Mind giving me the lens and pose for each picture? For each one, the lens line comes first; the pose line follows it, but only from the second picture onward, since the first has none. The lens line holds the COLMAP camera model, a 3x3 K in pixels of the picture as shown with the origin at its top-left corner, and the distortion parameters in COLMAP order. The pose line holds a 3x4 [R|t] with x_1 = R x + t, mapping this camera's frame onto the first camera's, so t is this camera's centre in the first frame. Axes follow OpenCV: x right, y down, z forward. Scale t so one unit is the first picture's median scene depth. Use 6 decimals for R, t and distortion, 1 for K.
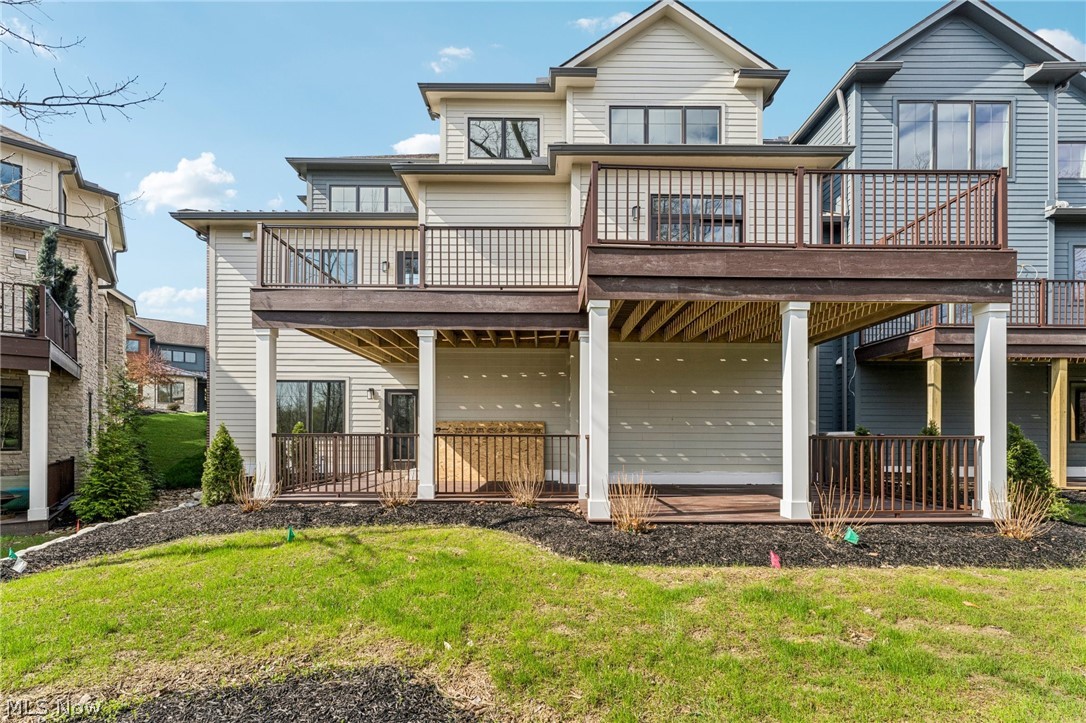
lens RADIAL K [[470.3, 0, 523.3], [0, 470.3, 358.9], [0, 0, 1]] dist [-0.007859, -0.000073]
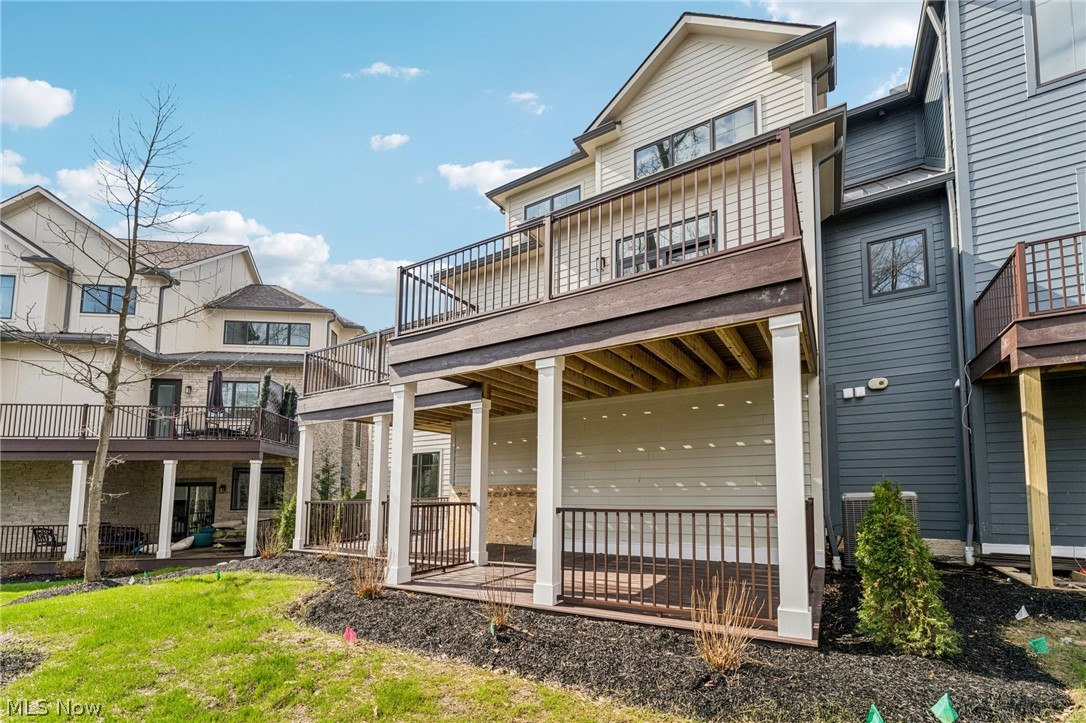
lens RADIAL K [[470.3, 0, 523.3], [0, 470.3, 358.9], [0, 0, 1]] dist [-0.007859, -0.000073]
pose [[0.833494, -0.161032, -0.528542, 0.599292], [0.102472, 0.985044, -0.138521, 0.001305], [0.542943, 0.061295, 0.837529, 0.112386]]
